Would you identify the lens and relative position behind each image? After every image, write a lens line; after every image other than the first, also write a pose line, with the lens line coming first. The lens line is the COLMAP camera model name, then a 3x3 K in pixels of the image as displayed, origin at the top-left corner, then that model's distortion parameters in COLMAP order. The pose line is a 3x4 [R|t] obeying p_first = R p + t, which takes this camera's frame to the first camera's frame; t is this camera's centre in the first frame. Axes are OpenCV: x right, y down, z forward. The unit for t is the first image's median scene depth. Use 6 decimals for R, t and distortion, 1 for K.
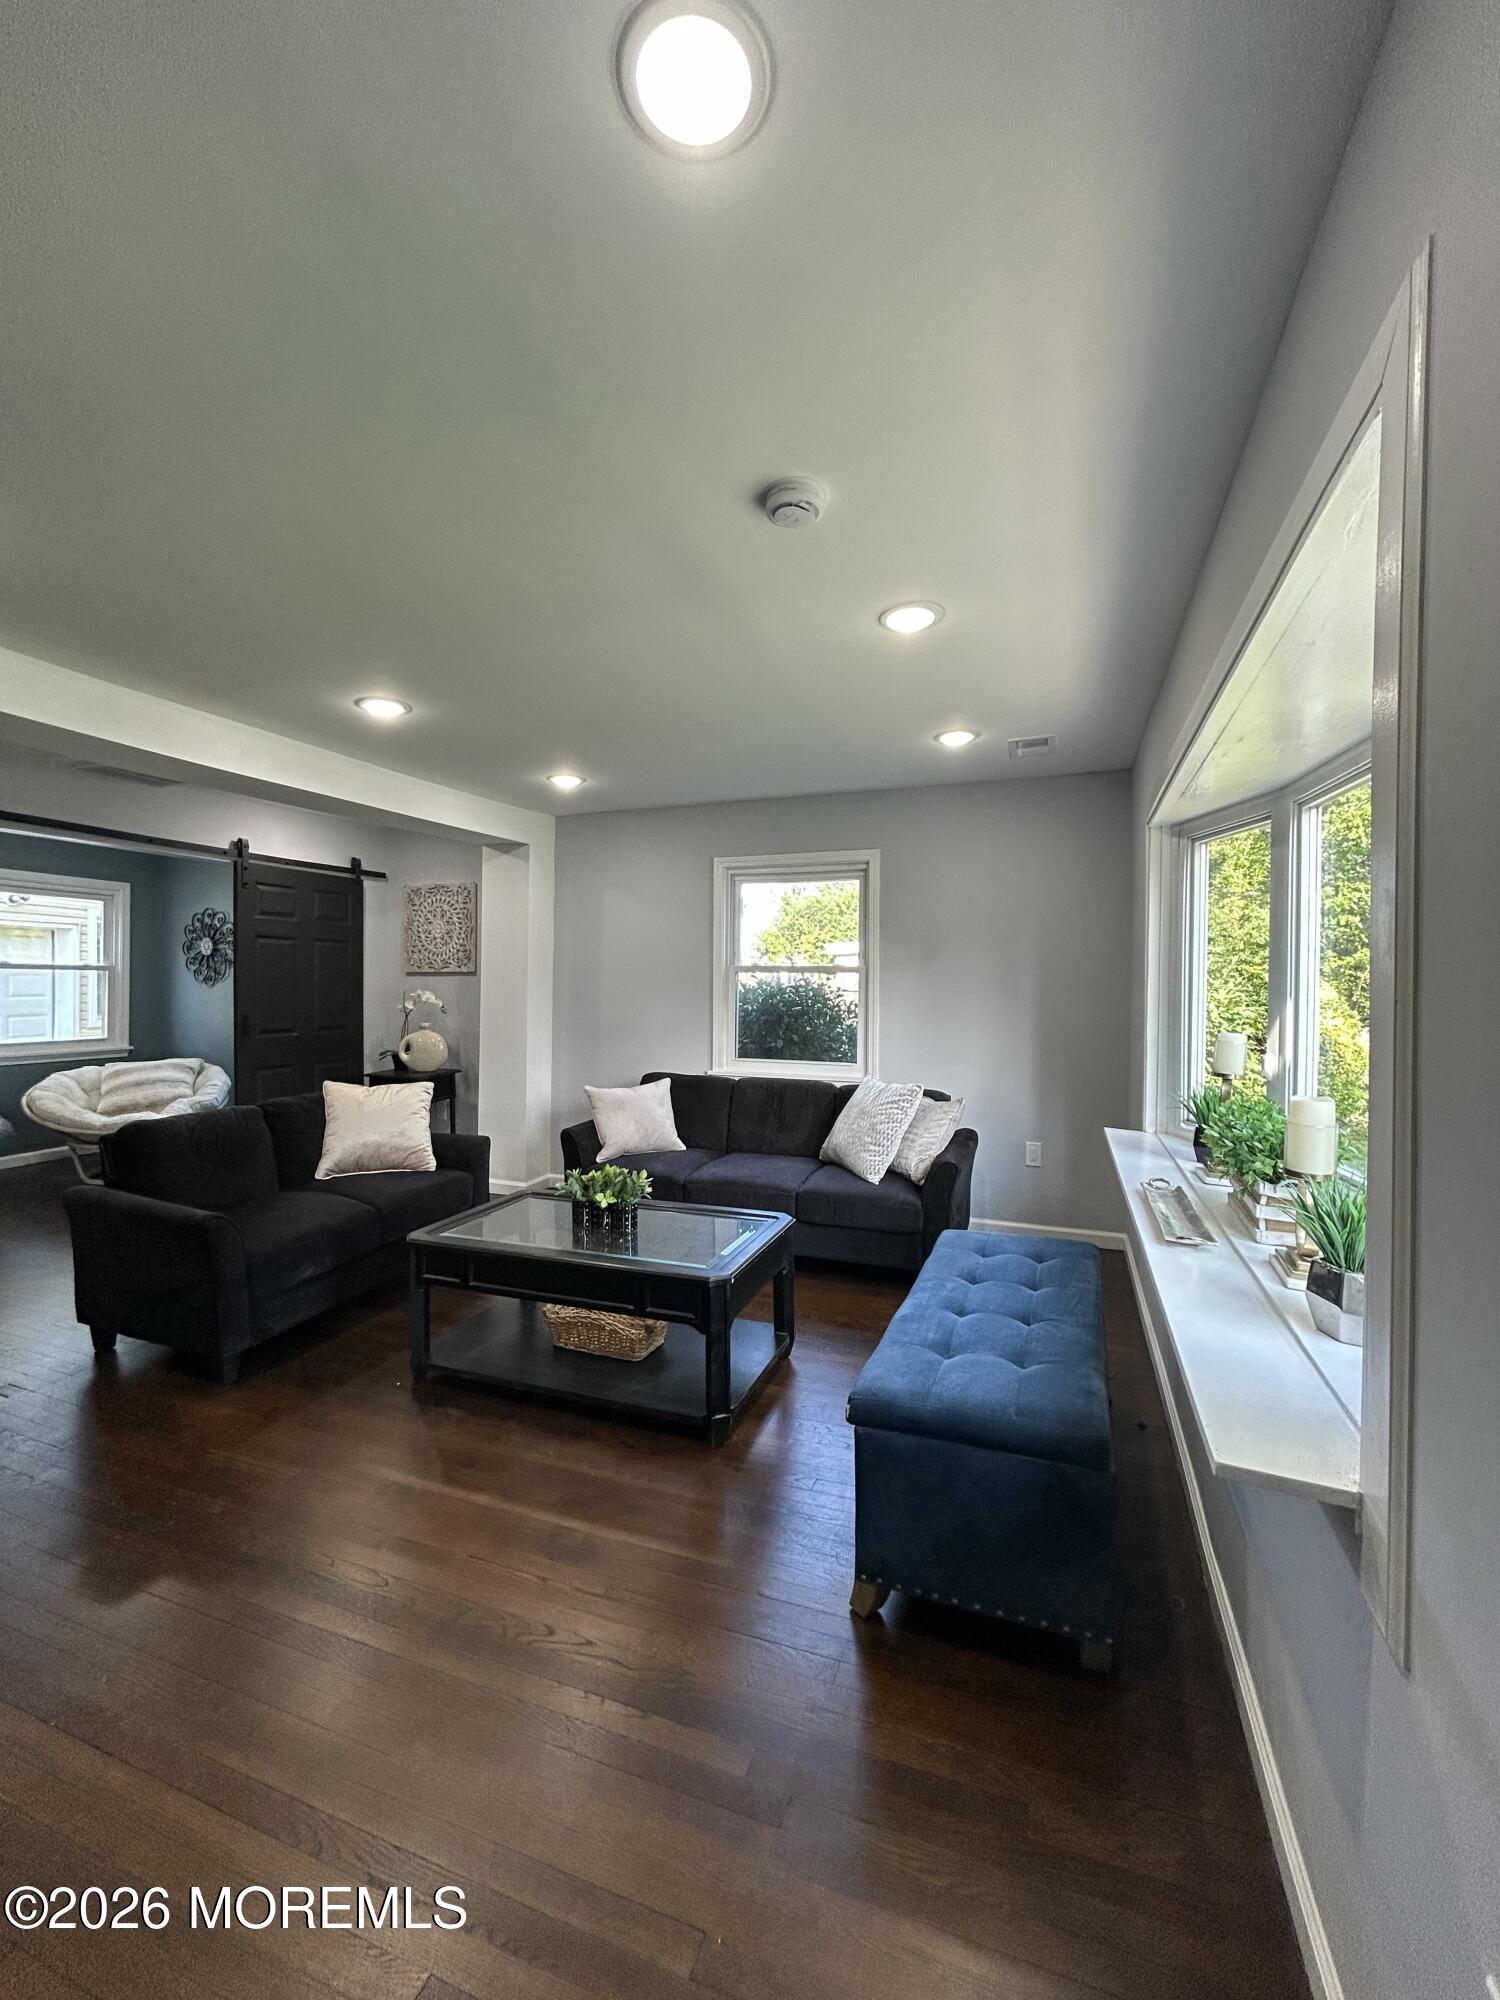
lens RADIAL K [[808.5, 0, 744.1], [0, 808.5, 996.1], [0, 0, 1]] dist [0.000972, 0.000063]
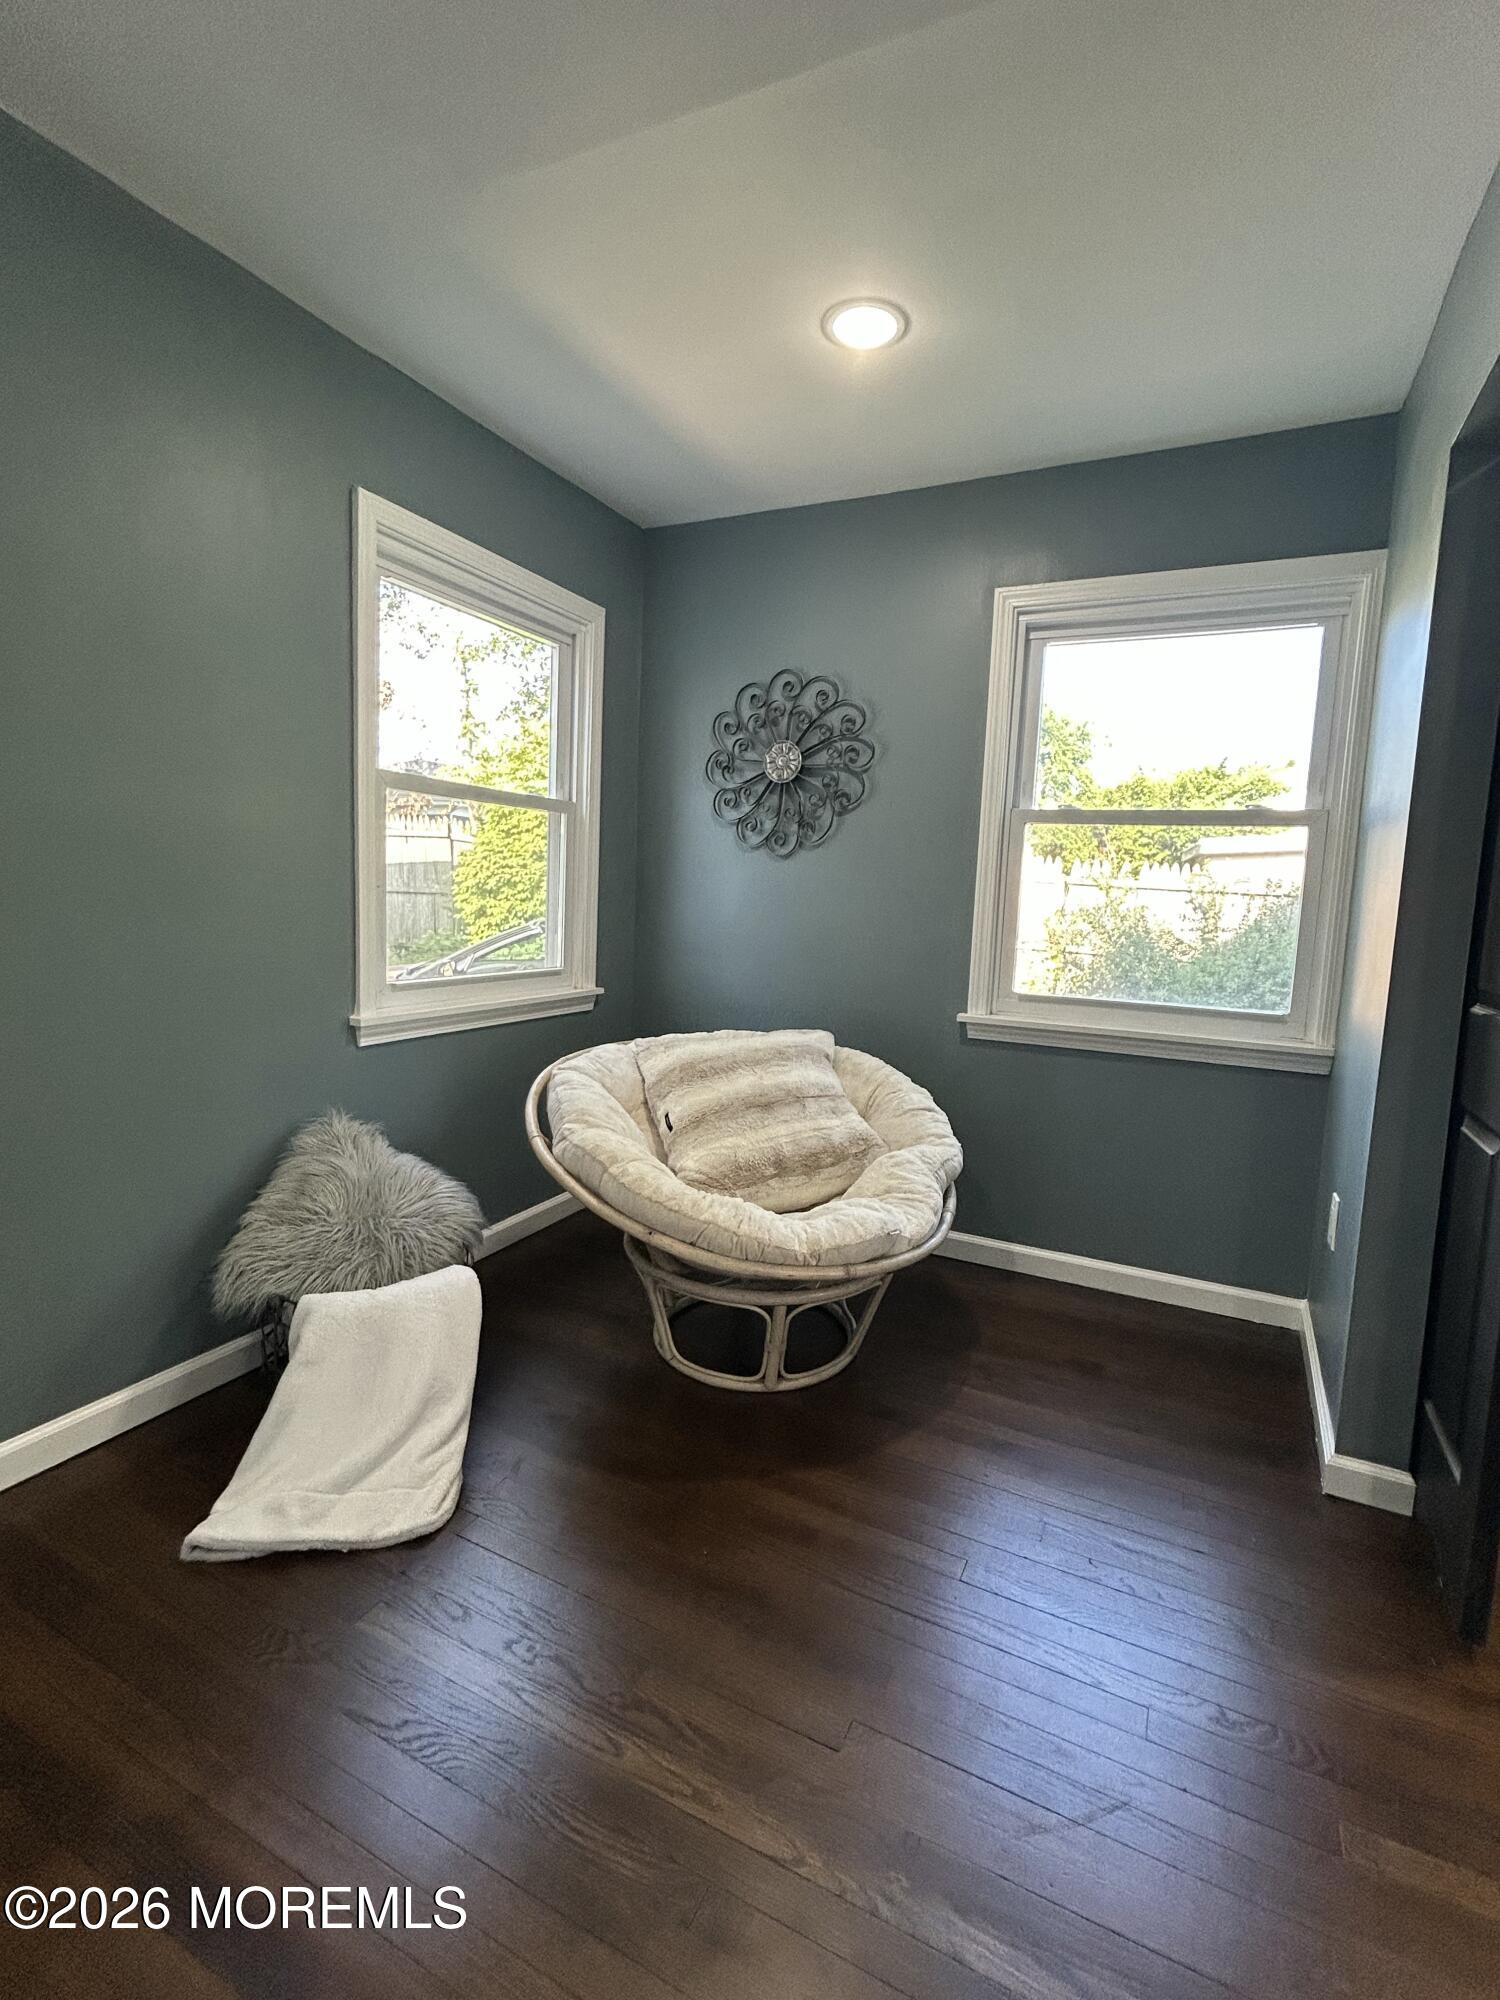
lens RADIAL K [[915.1, 0, 755.1], [0, 915.1, 996.7], [0, 0, 1]] dist [0.003292, 0.000786]
pose [[0.994506, 0.040445, -0.096546, -0.629189], [-0.031364, 0.995098, 0.093789, 0.017120], [0.099866, -0.090246, 0.990900, 0.512658]]
